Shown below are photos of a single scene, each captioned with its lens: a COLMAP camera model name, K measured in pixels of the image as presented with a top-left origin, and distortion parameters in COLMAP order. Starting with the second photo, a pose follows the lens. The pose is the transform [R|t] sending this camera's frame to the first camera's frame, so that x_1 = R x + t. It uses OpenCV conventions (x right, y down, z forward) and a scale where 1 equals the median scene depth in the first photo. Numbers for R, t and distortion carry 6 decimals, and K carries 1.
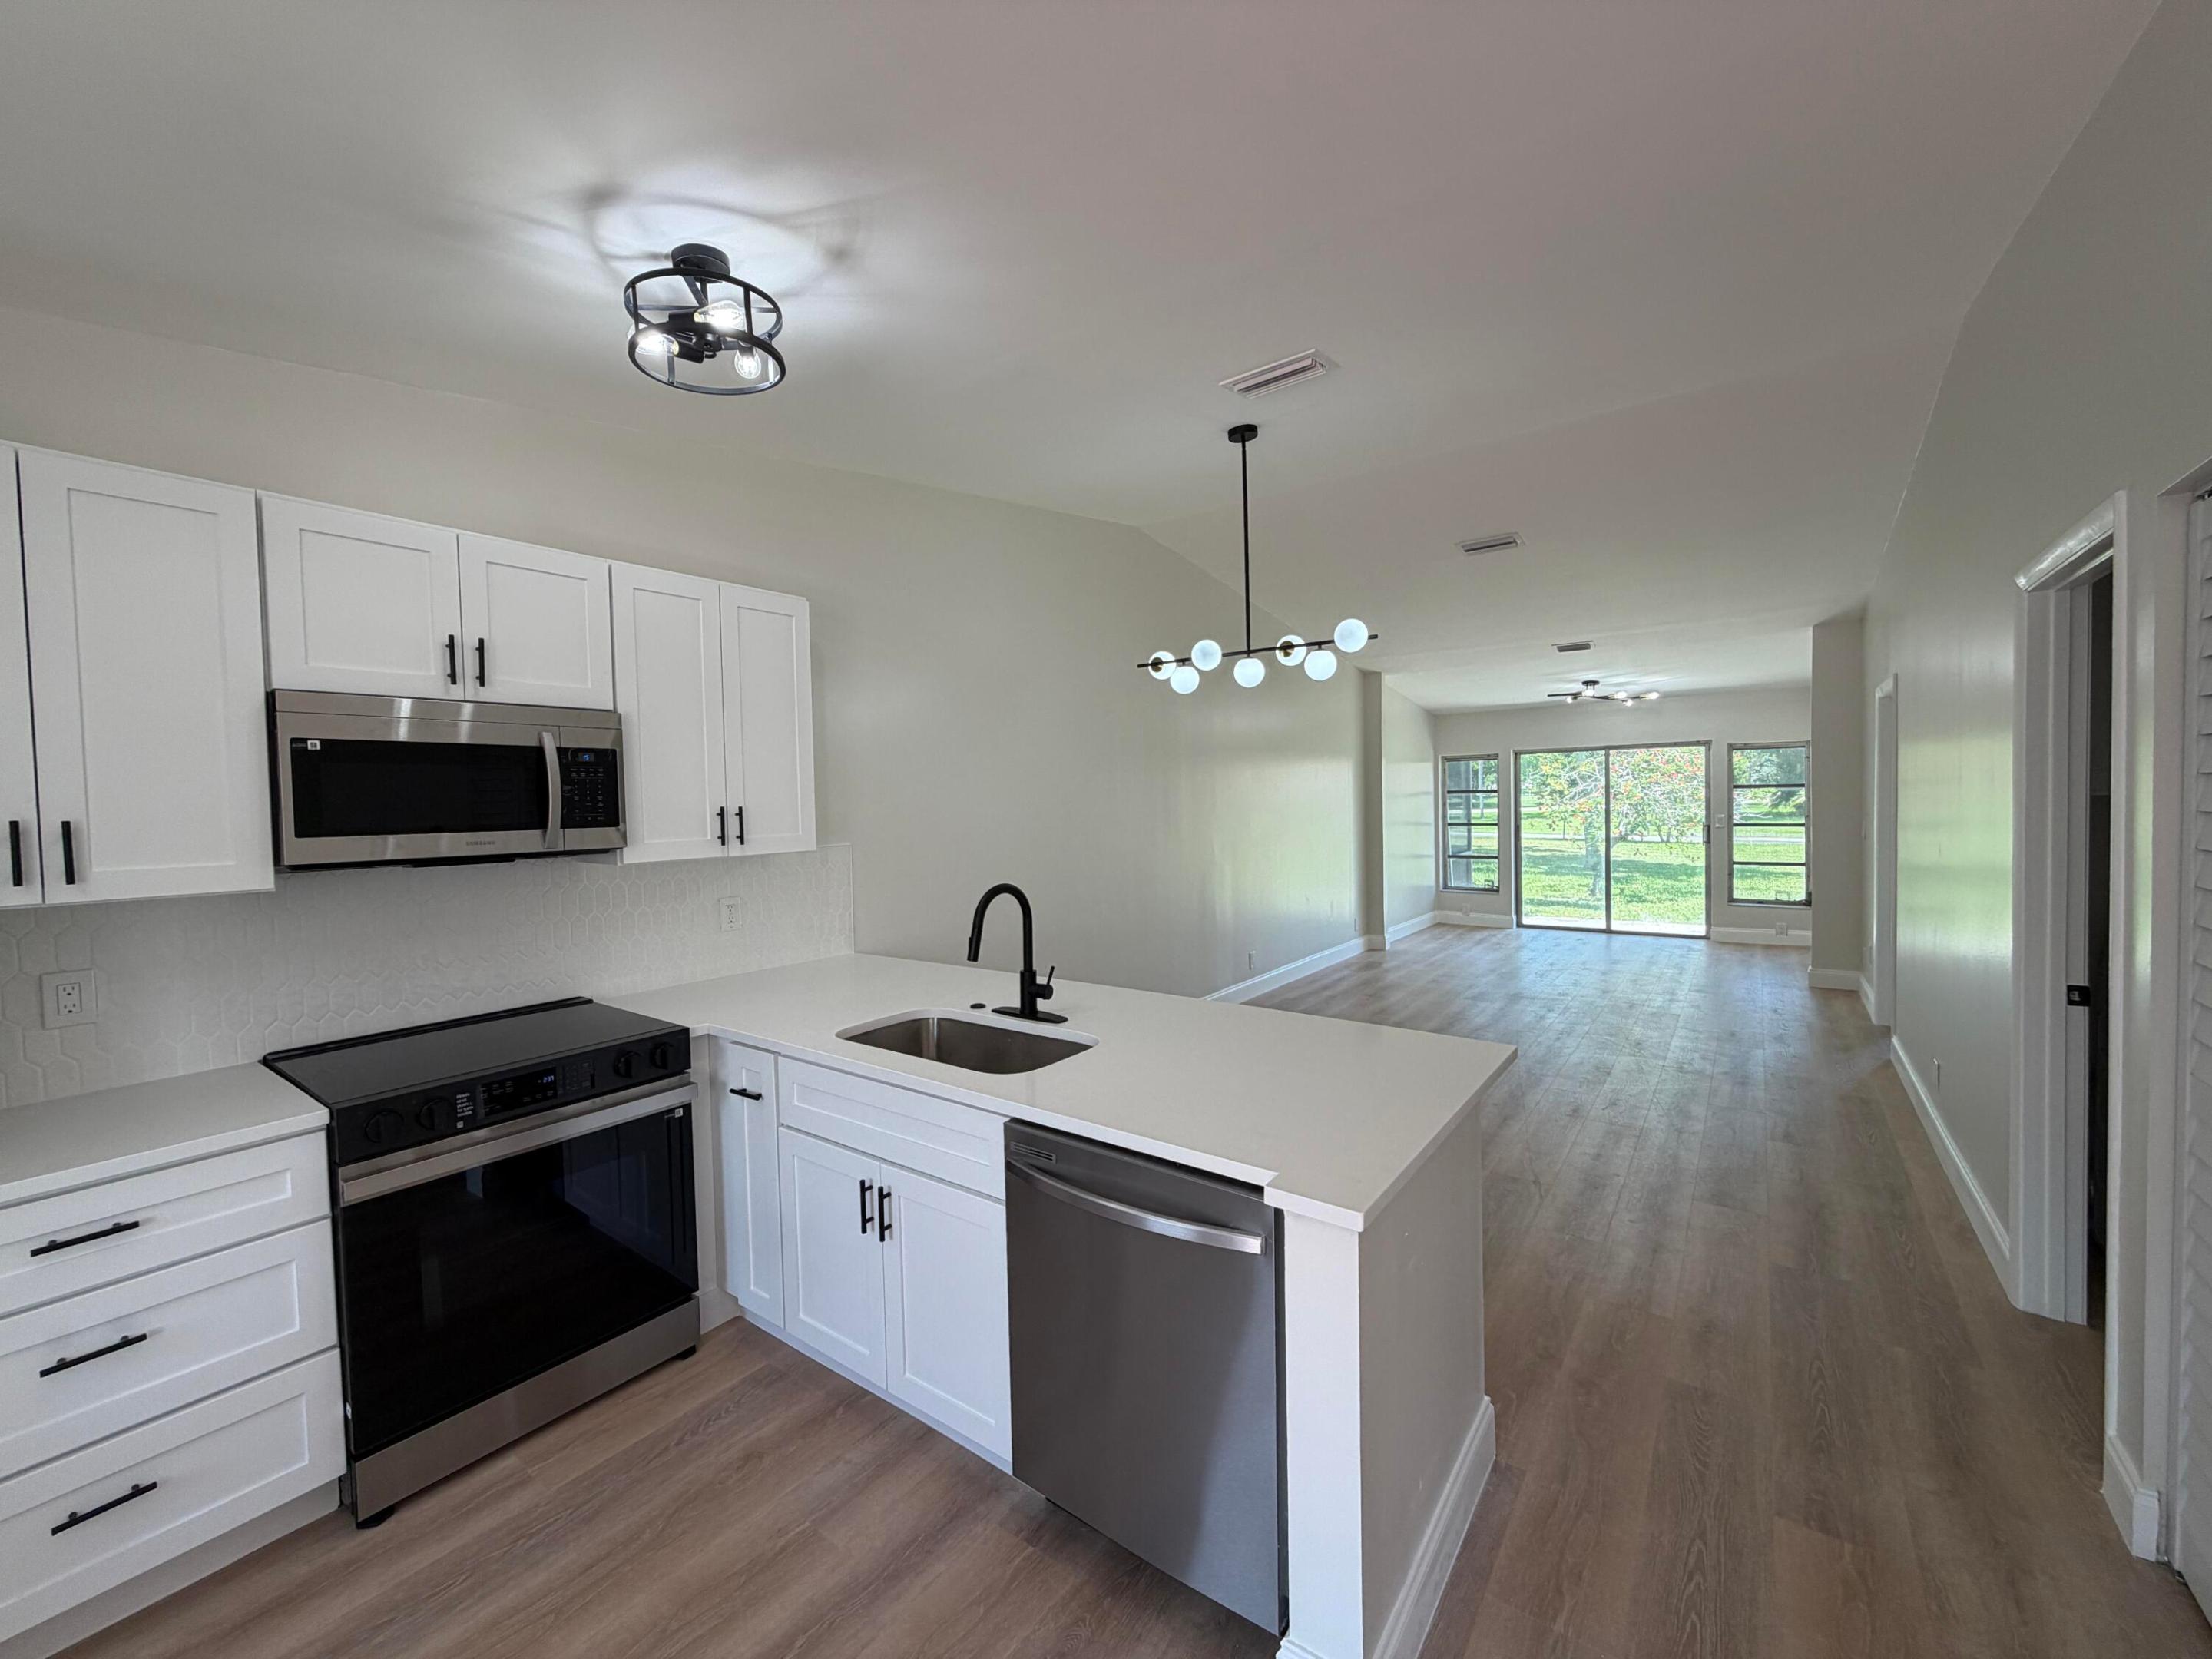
lens RADIAL K [[879.8, 0, 1101.0], [0, 879.8, 826.3], [0, 0, 1]] dist [0.000183, 0.000154]
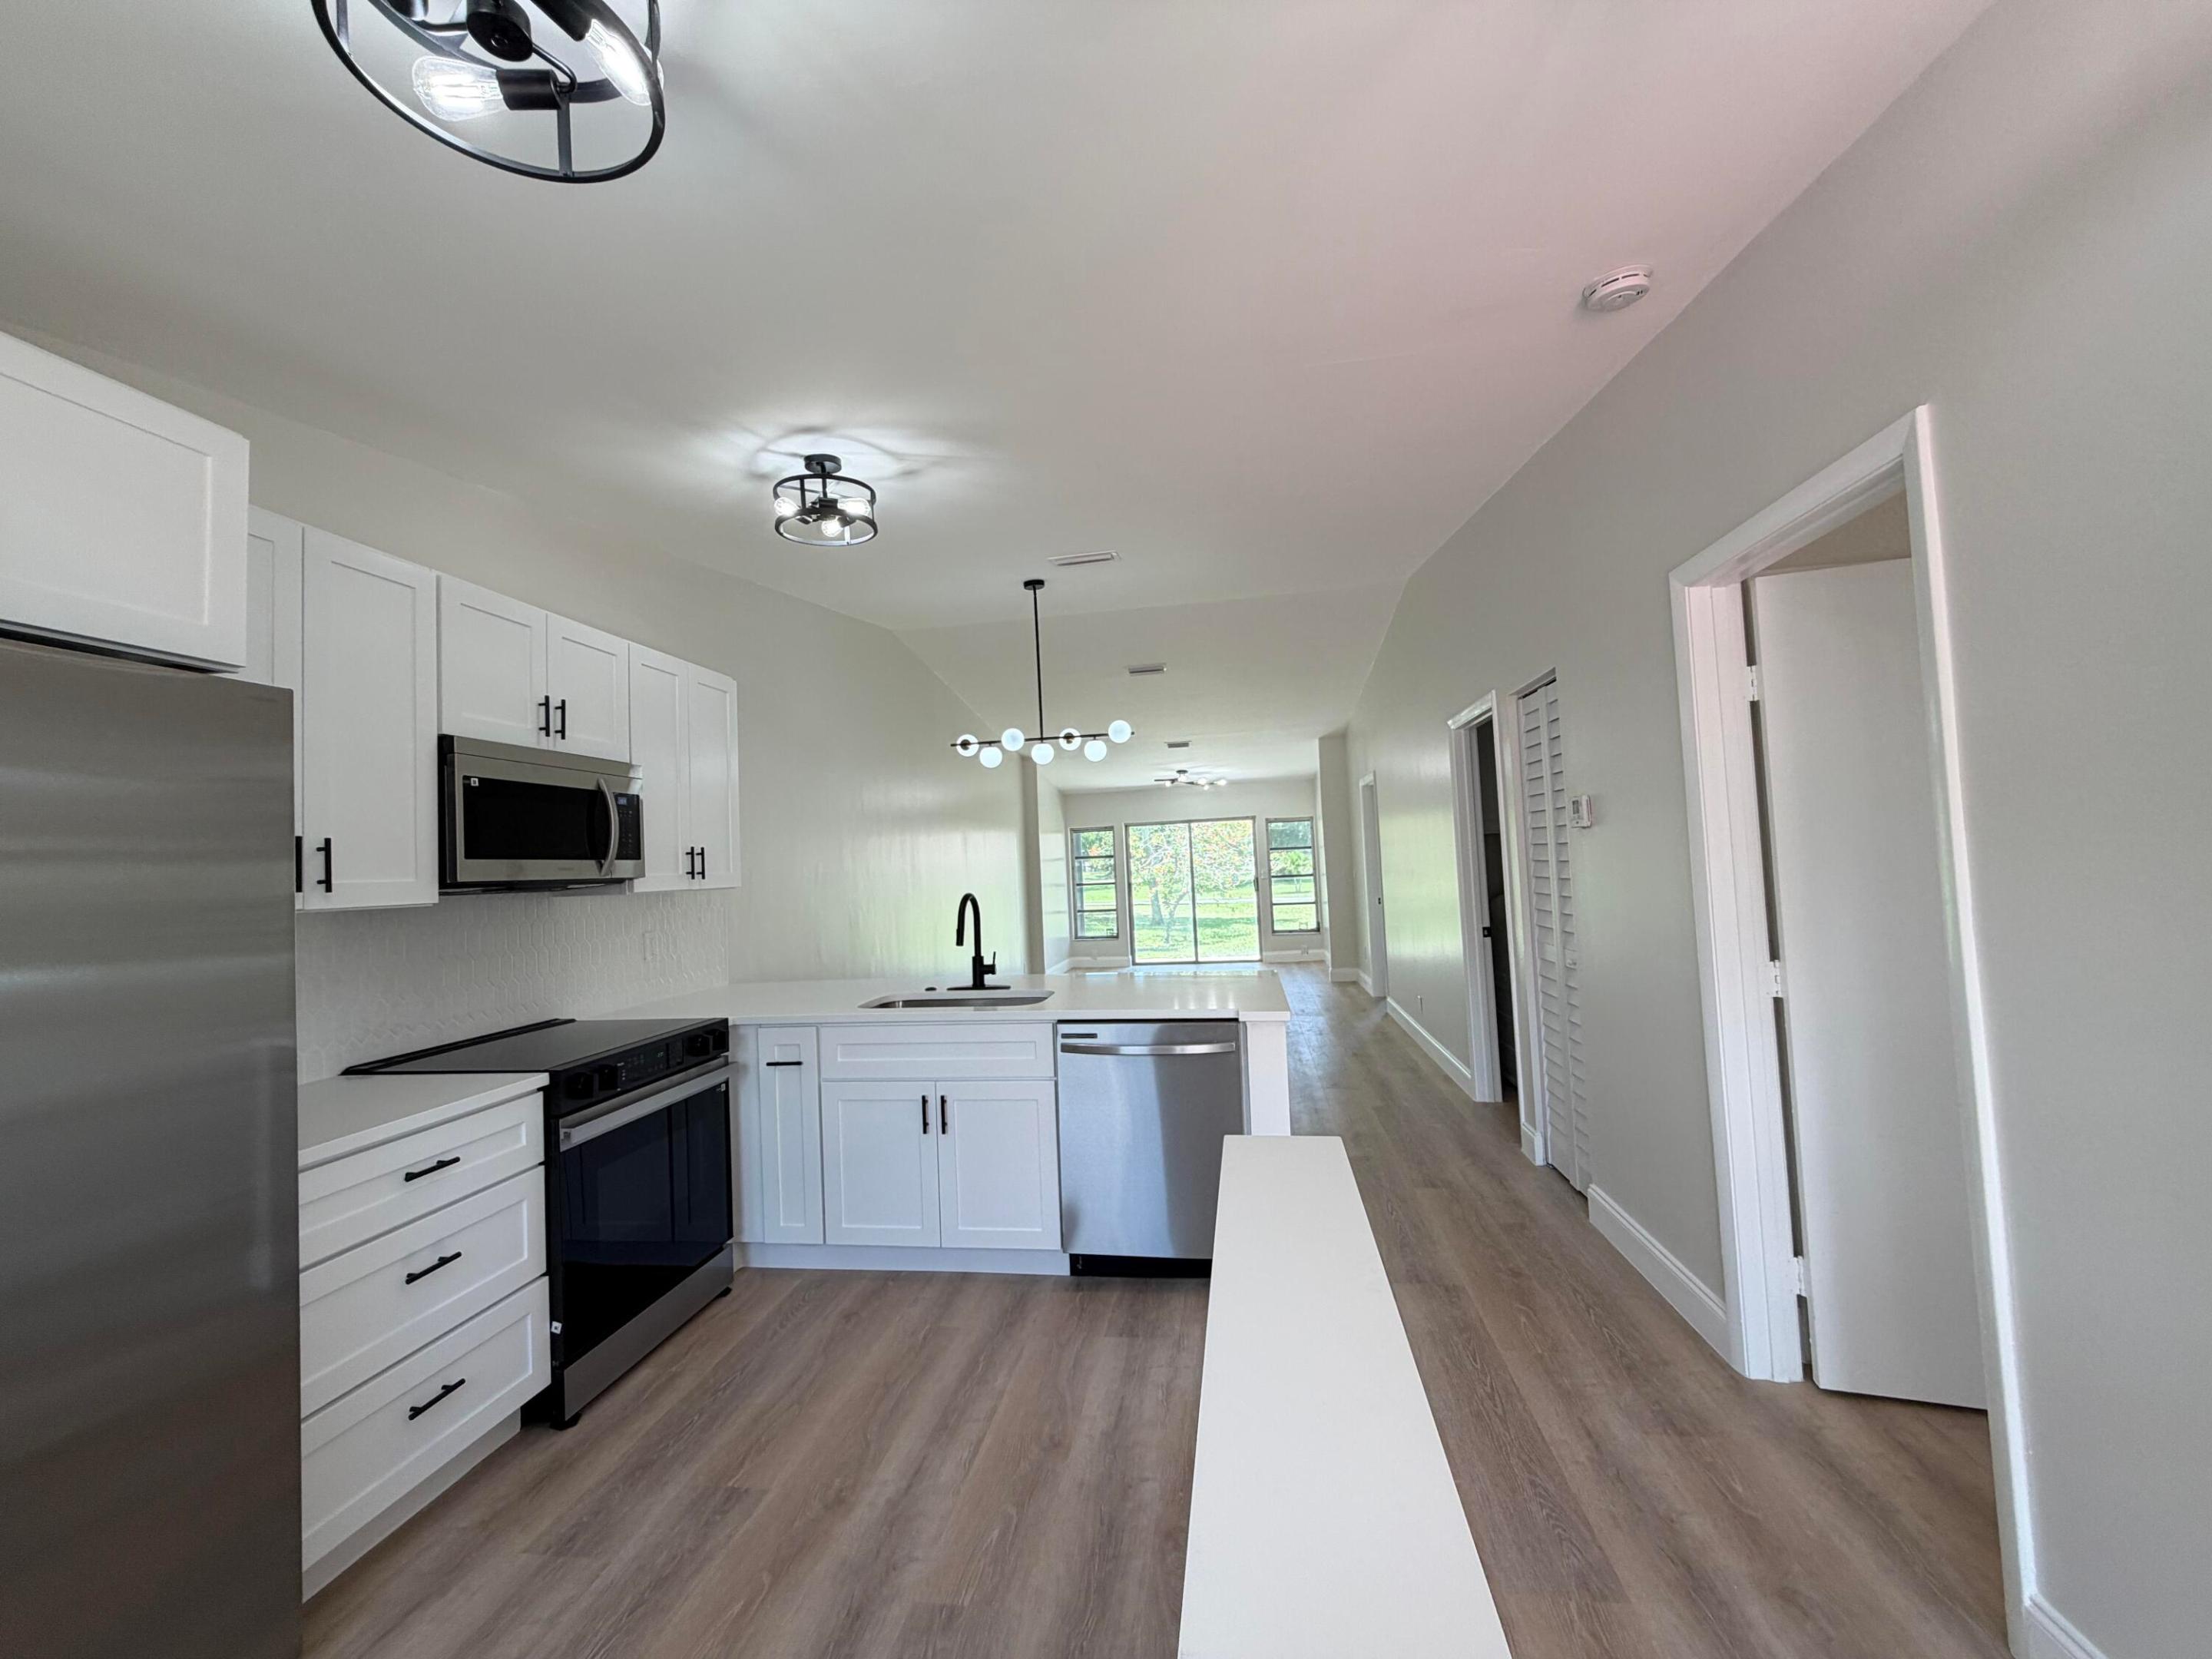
lens RADIAL K [[879.8, 0, 1102.3], [0, 879.8, 825.2], [0, 0, 1]] dist [0.000183, 0.000154]
pose [[0.884746, 0.003429, 0.466061, -0.578409], [0.040618, 0.995601, -0.084432, 0.083819], [-0.464301, 0.093632, 0.880715, -0.364763]]
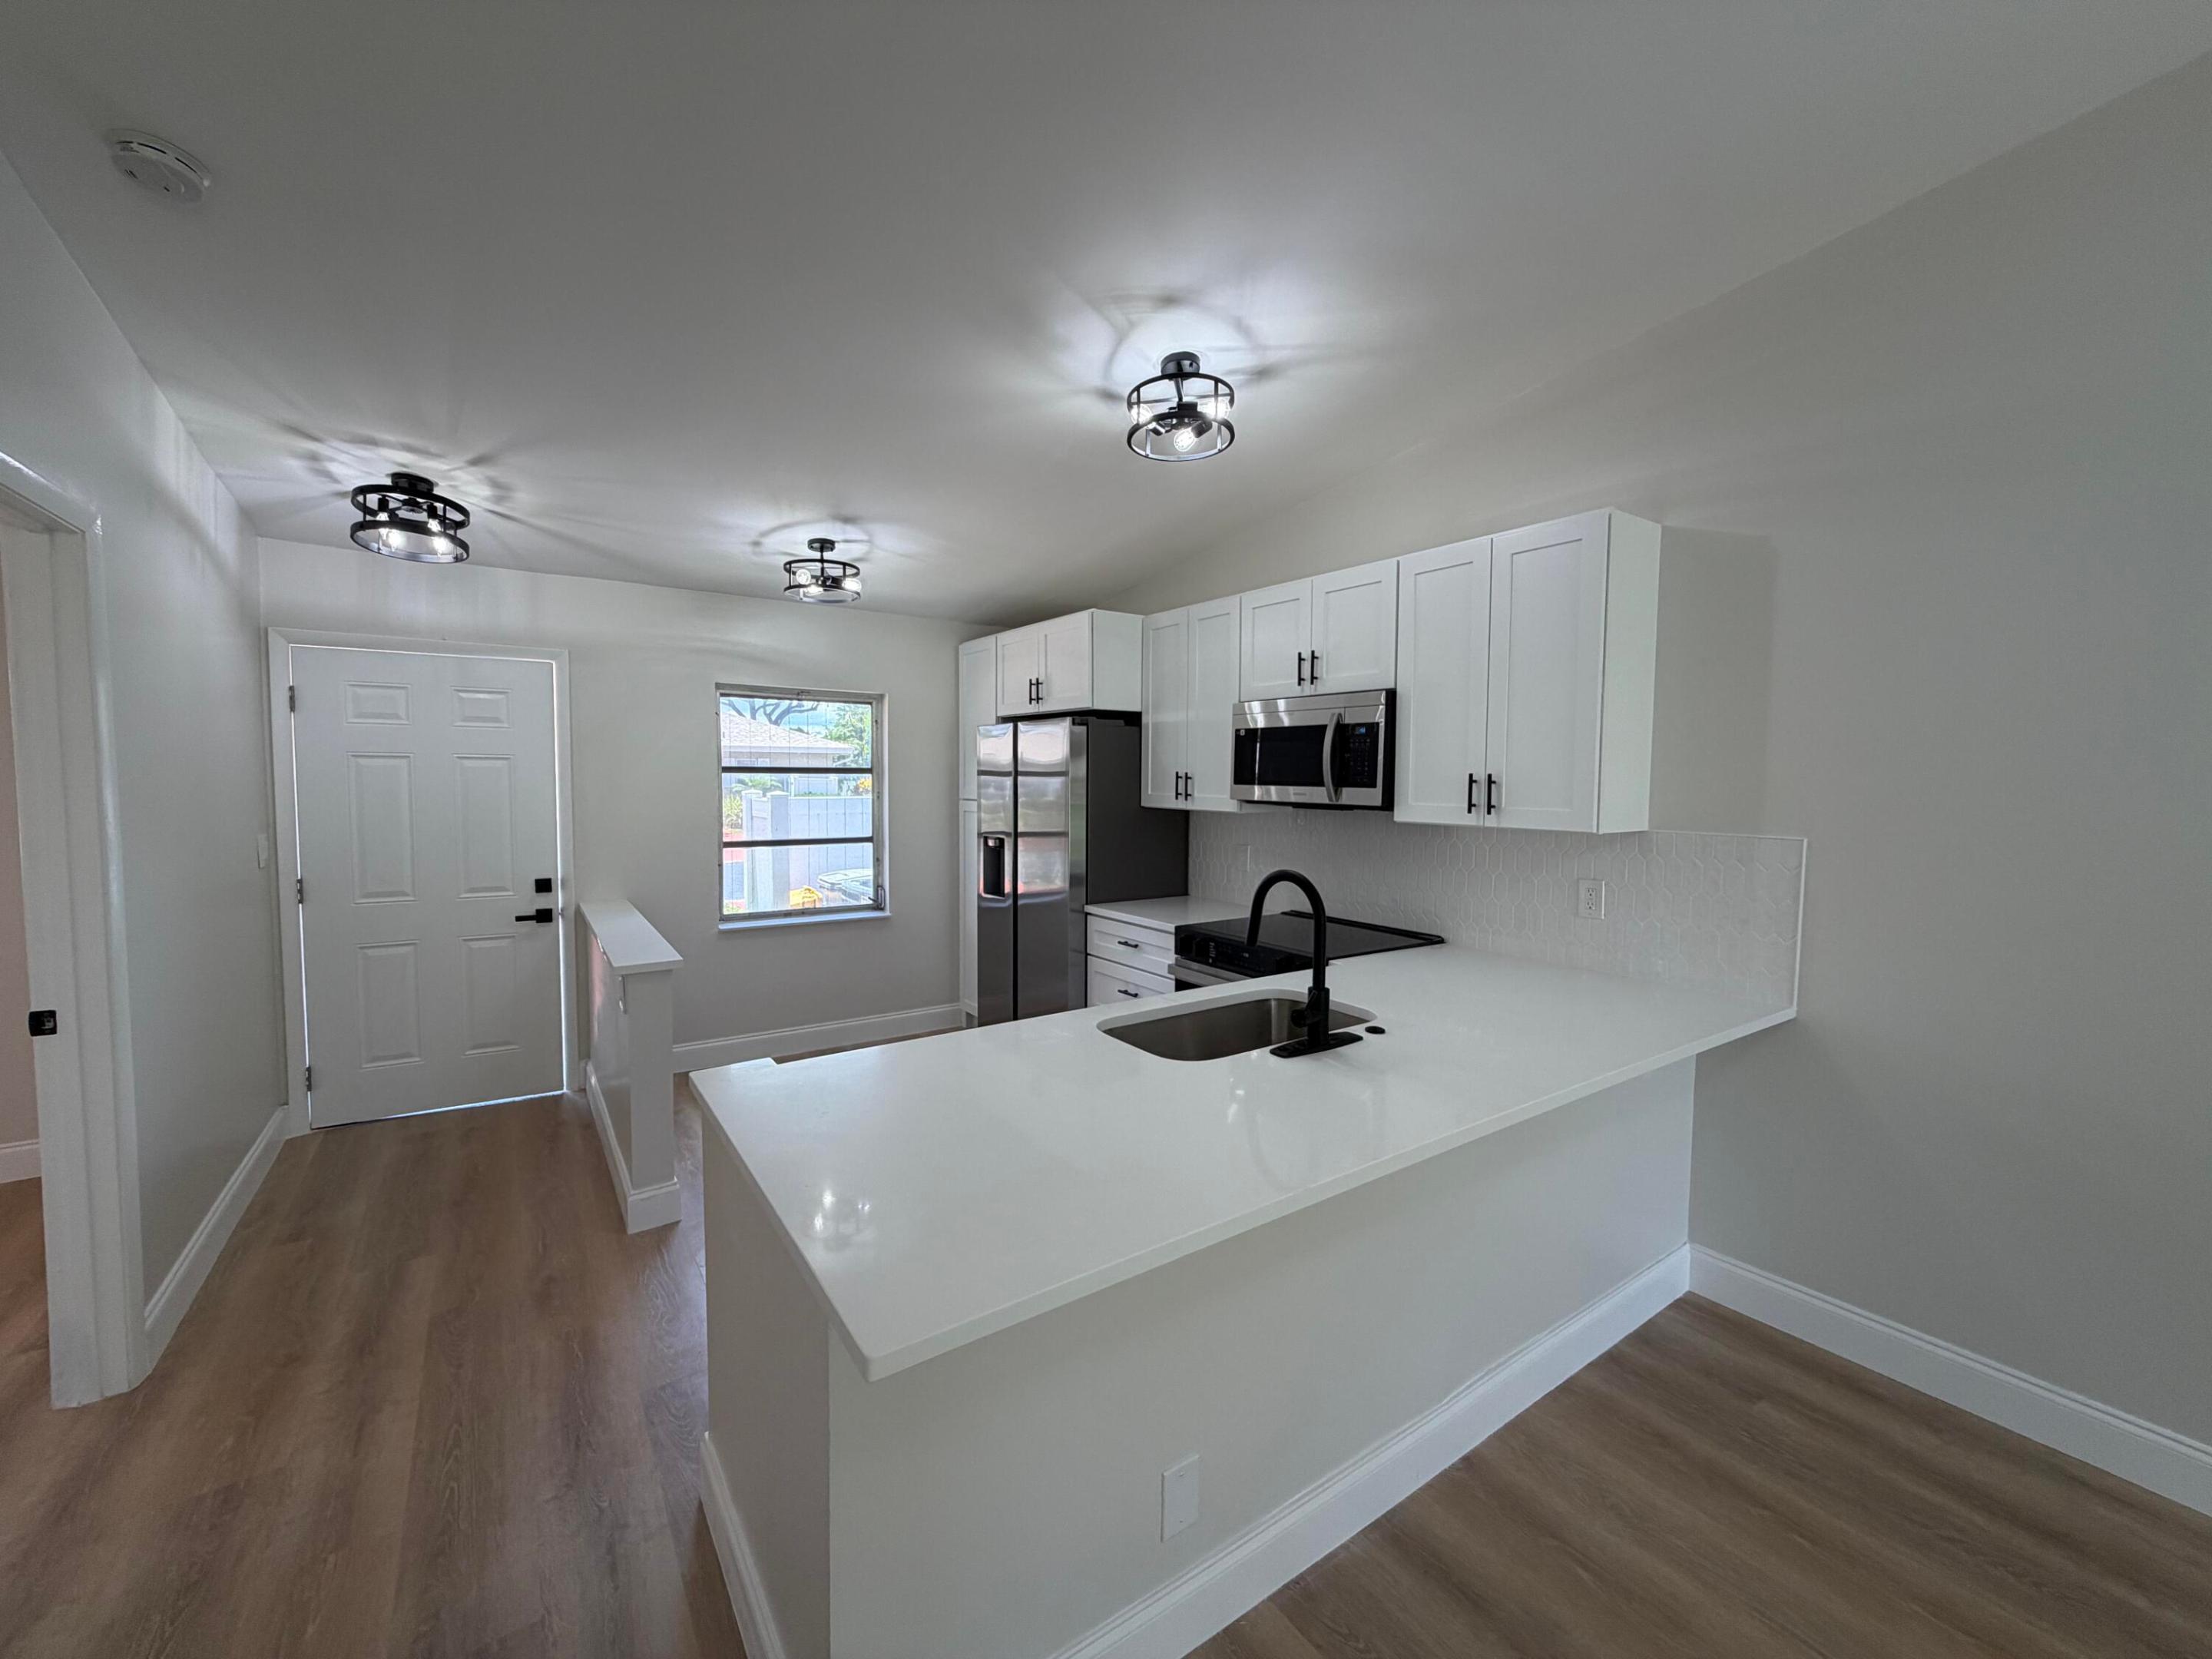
lens RADIAL K [[879.8, 0, 1102.0], [0, 879.8, 825.9], [0, 0, 1]] dist [0.000183, 0.000154]
pose [[-0.323713, 0.076771, -0.943036, 0.723882], [-0.030906, 0.995313, 0.091636, -0.048381], [0.945650, 0.058809, -0.319823, 1.085168]]
